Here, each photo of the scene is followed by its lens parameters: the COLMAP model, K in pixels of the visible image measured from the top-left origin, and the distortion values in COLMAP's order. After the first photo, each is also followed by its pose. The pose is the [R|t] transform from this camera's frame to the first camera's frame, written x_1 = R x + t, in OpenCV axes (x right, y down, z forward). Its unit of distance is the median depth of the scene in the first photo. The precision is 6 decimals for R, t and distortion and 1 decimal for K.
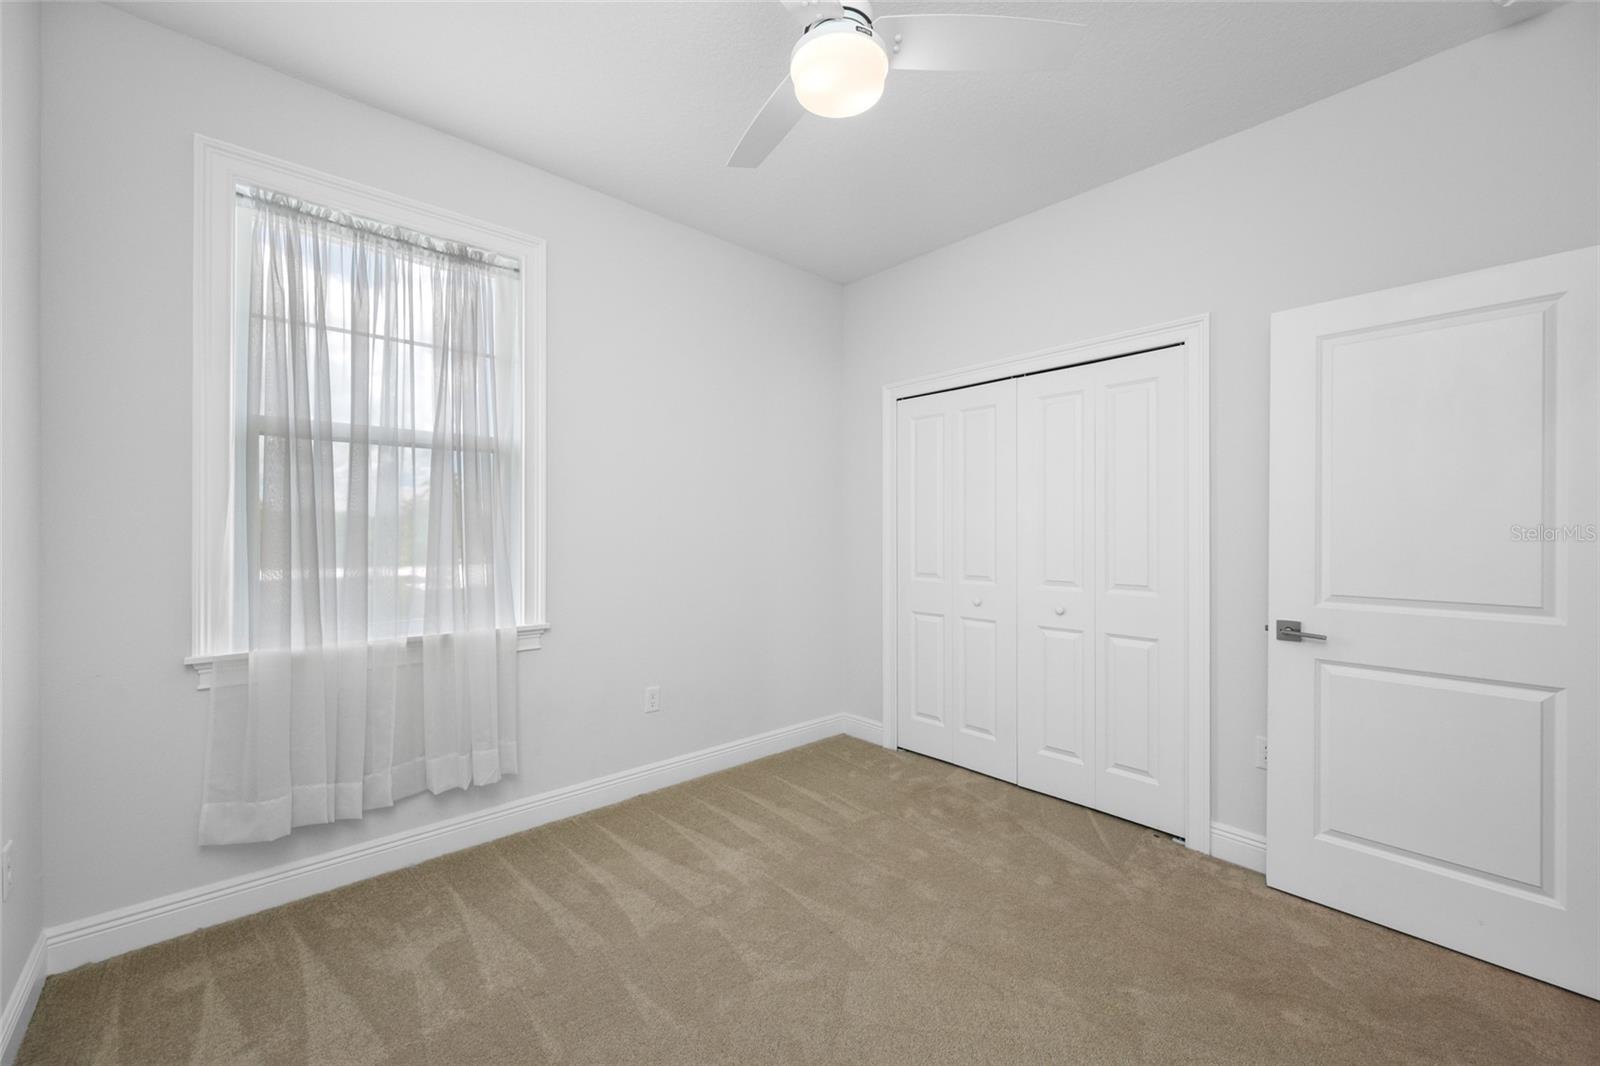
lens RADIAL K [[625.3, 0, 799.5], [0, 625.3, 533.6], [0, 0, 1]] dist [-0.002558, -0.000412]
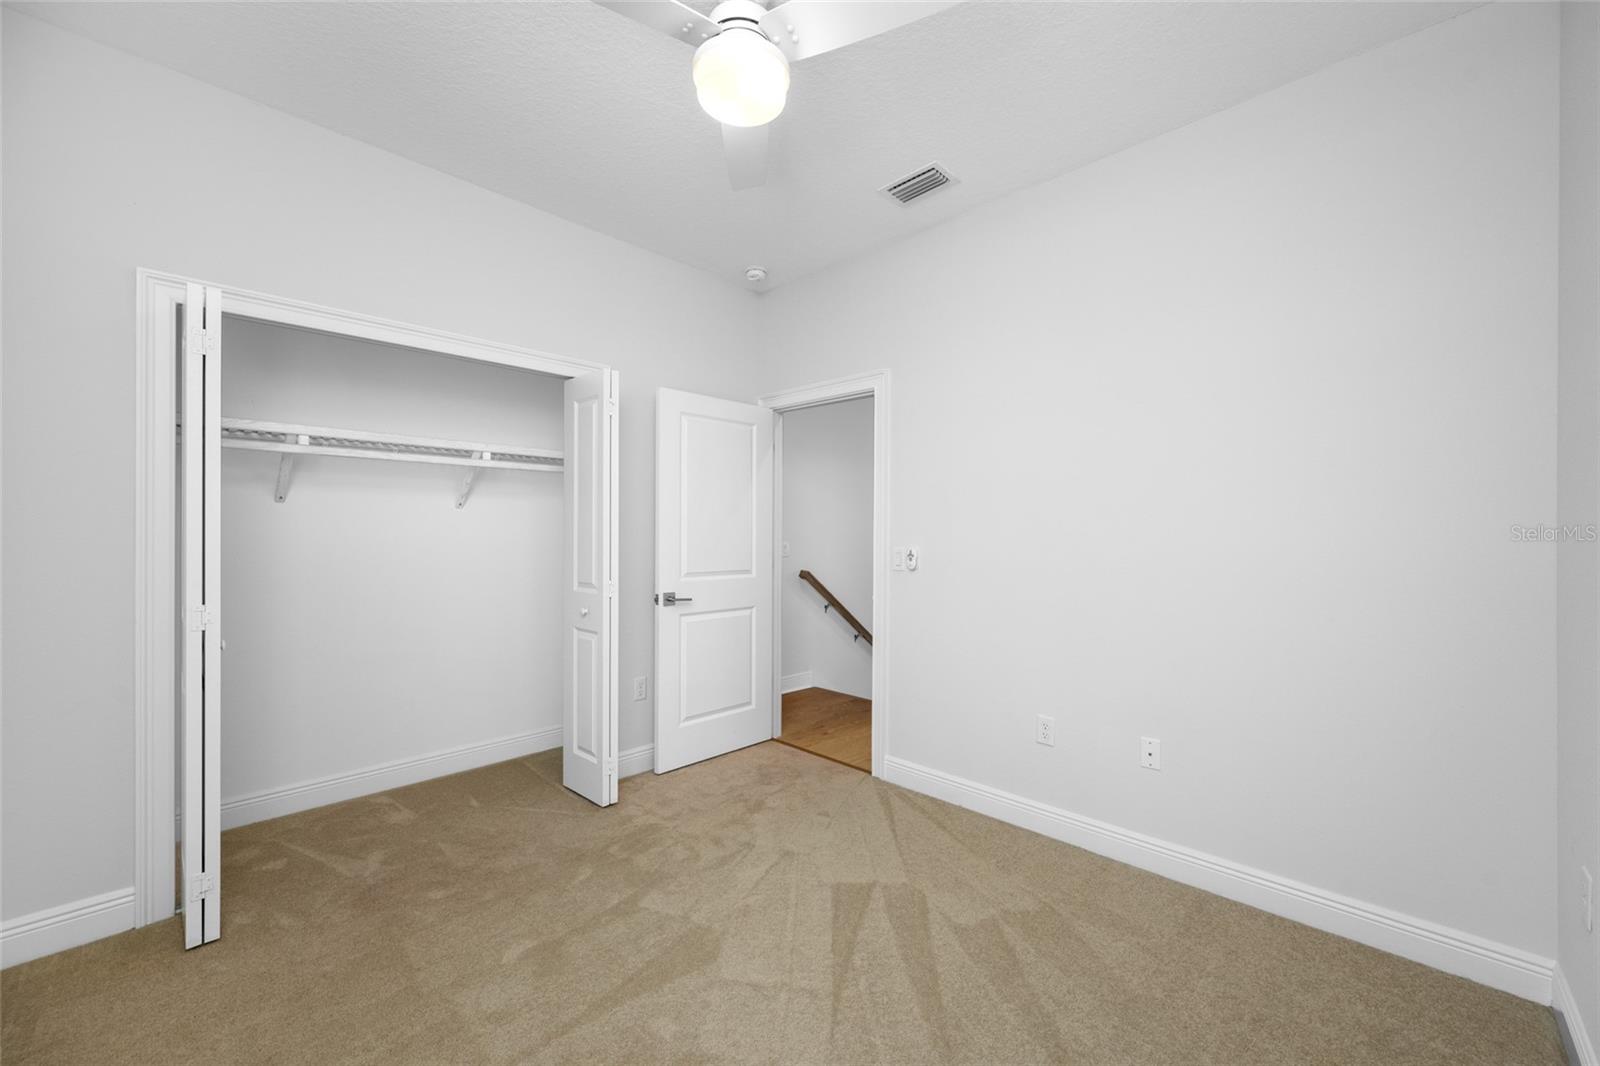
lens RADIAL K [[625.3, 0, 795.3], [0, 625.3, 531.2], [0, 0, 1]] dist [-0.002558, -0.000412]
pose [[-0.060123, 0.000444, 0.998191, -0.689218], [0.000495, 1.000000, -0.000415, -0.008960], [-0.998191, 0.000469, -0.060123, 0.707525]]
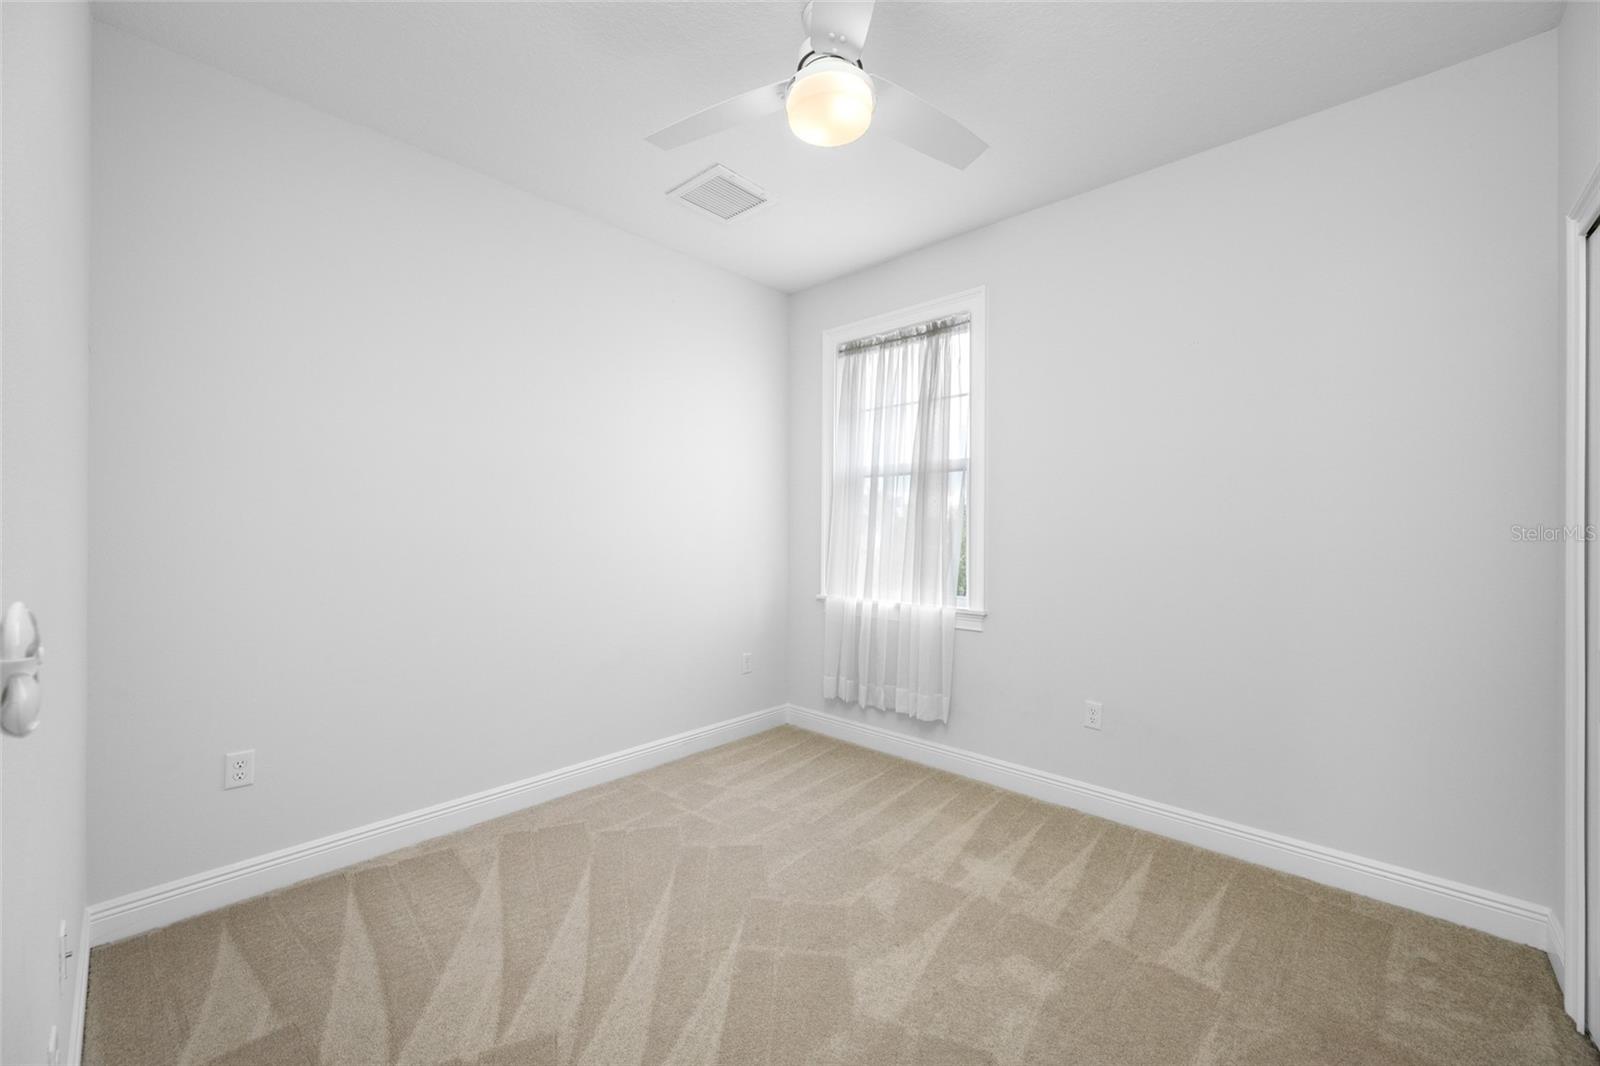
lens RADIAL K [[625.3, 0, 804.7], [0, 625.3, 533.8], [0, 0, 1]] dist [-0.002558, -0.000412]
pose [[0.093160, 0.002735, -0.995647, 0.834647], [-0.008898, 0.999959, 0.001914, -0.000750], [0.995611, 0.008681, 0.093181, 0.633894]]
